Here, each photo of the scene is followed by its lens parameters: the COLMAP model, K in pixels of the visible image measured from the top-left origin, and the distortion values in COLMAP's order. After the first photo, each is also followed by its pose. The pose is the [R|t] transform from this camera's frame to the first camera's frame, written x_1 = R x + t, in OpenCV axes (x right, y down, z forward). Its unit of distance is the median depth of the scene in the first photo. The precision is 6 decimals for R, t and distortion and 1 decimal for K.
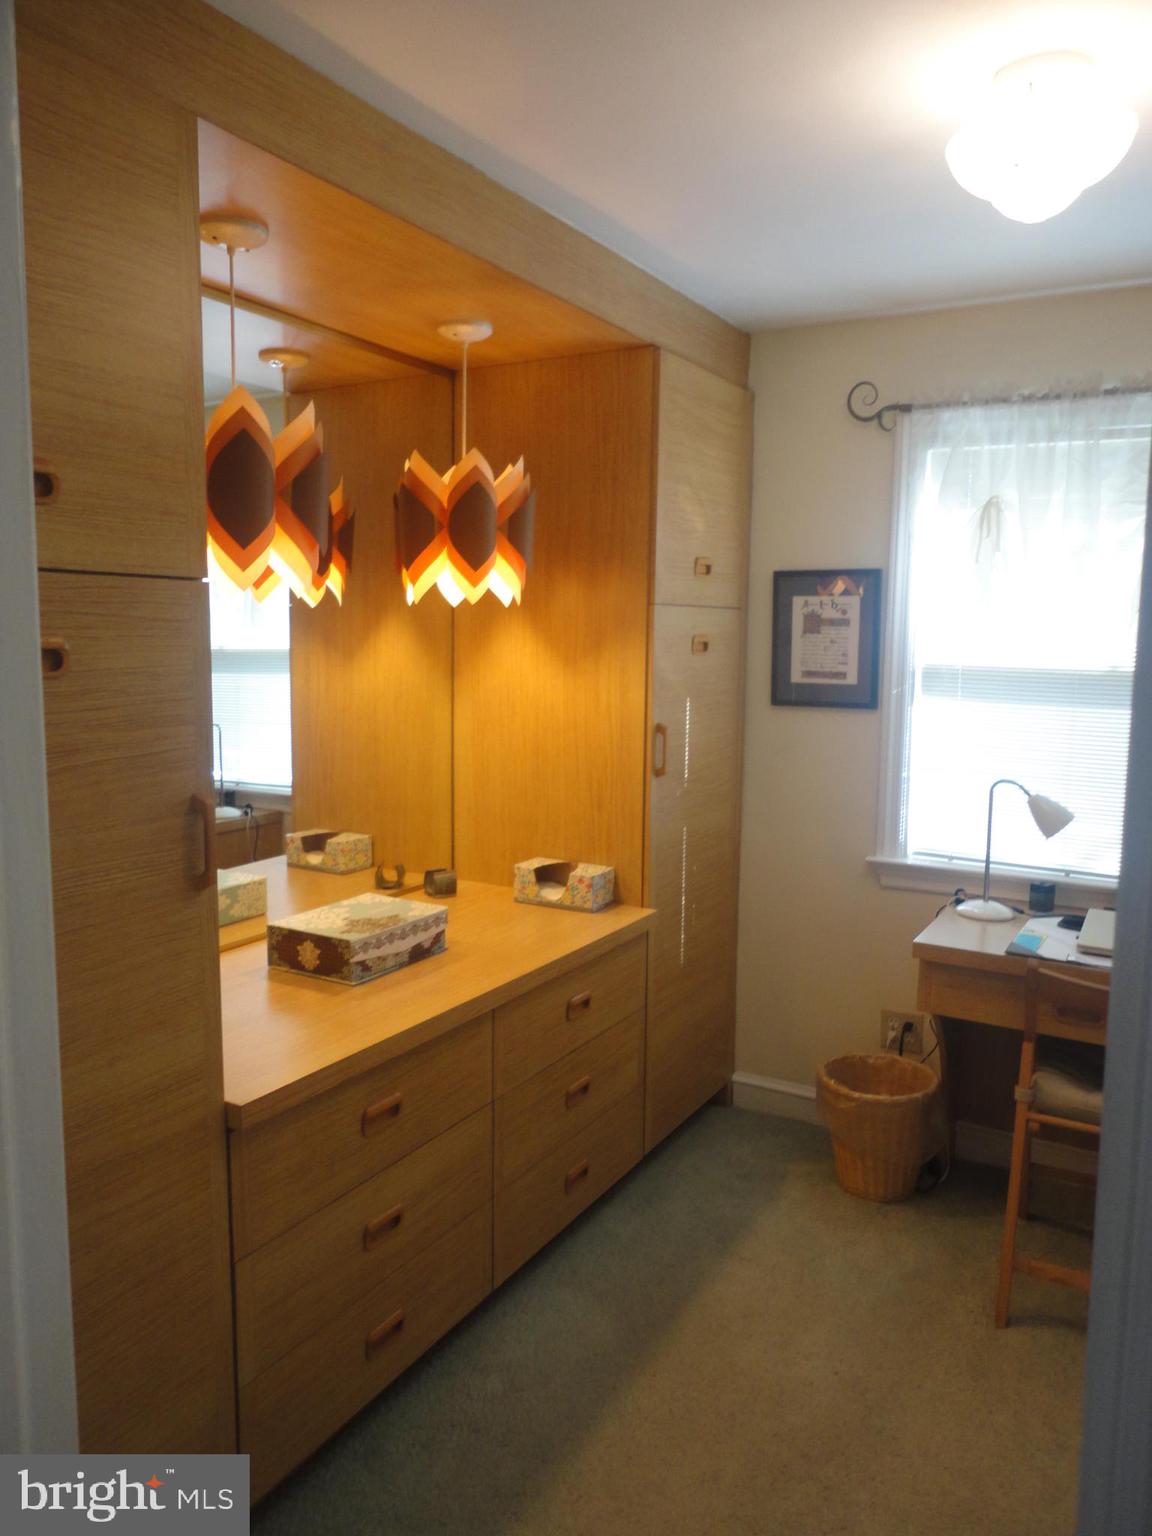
lens RADIAL K [[1112.1, 0, 576.0], [0, 1112.1, 768.0], [0, 0, 1]] dist [-0.004615, 0.001188]
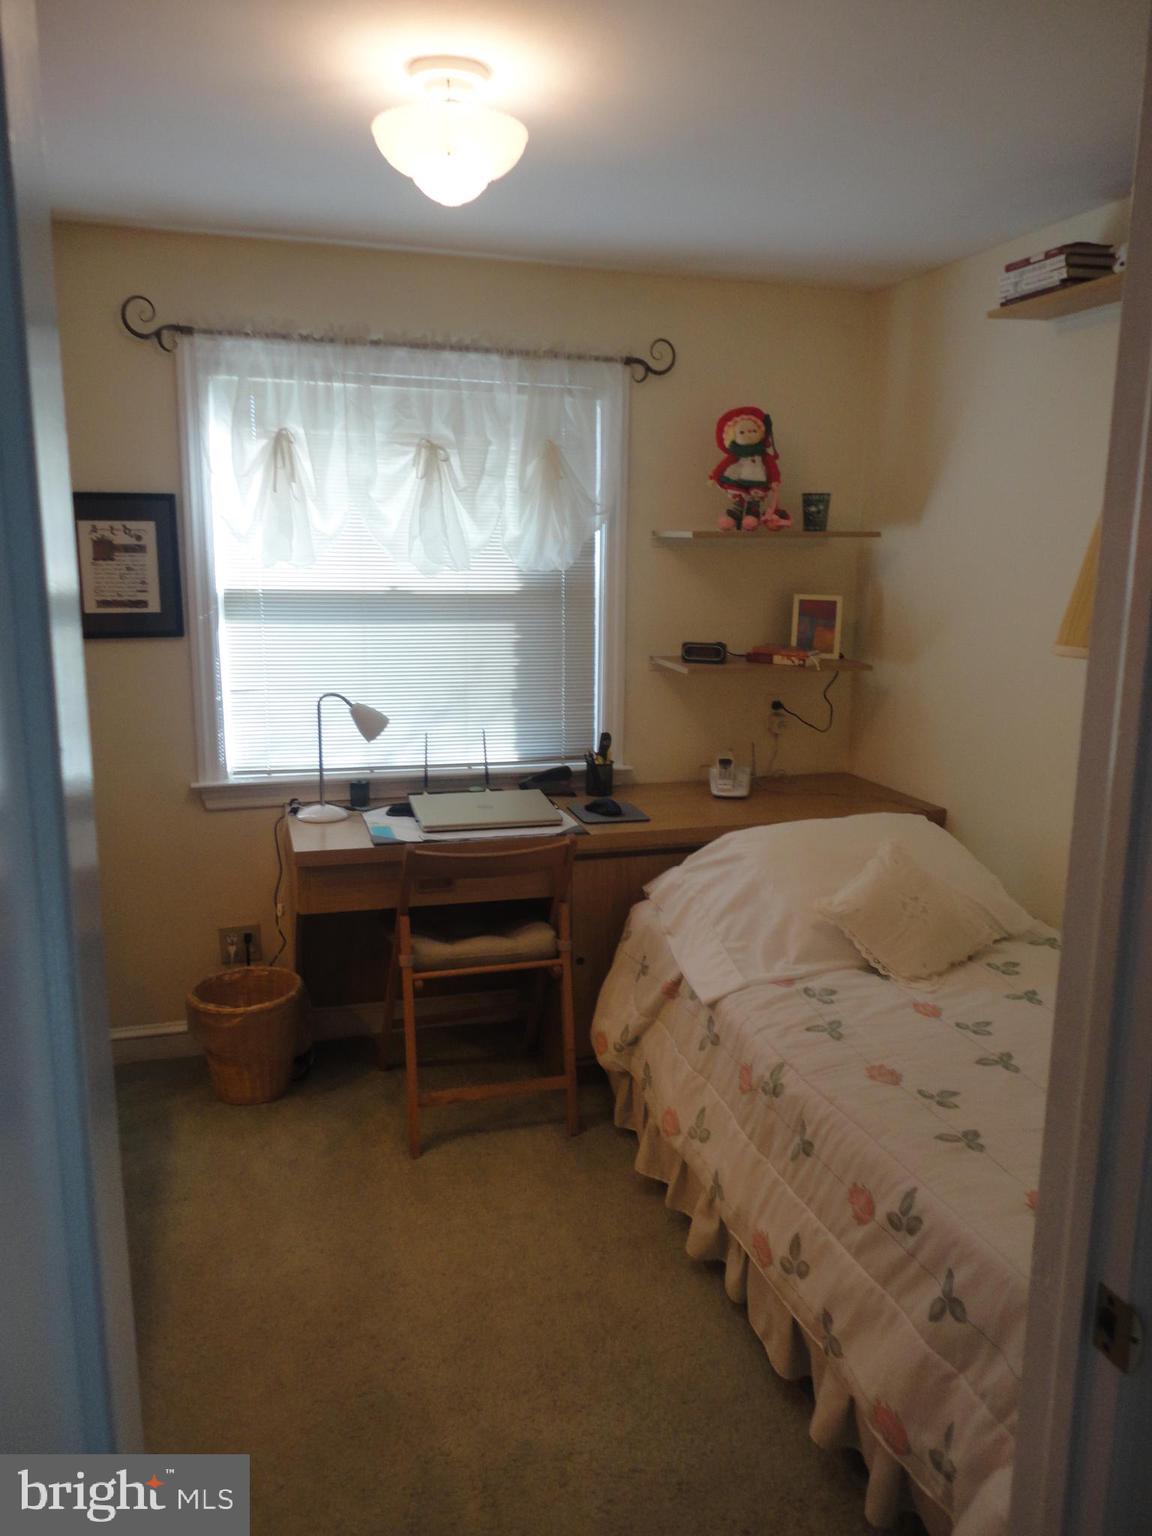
lens RADIAL K [[1112.1, 0, 576.0], [0, 1112.1, 768.0], [0, 0, 1]] dist [-0.004615, 0.001188]
pose [[0.686369, -0.148293, 0.711974, -0.236299], [0.091749, 0.988825, 0.117508, -0.022897], [-0.721443, -0.015331, 0.692304, 0.057900]]
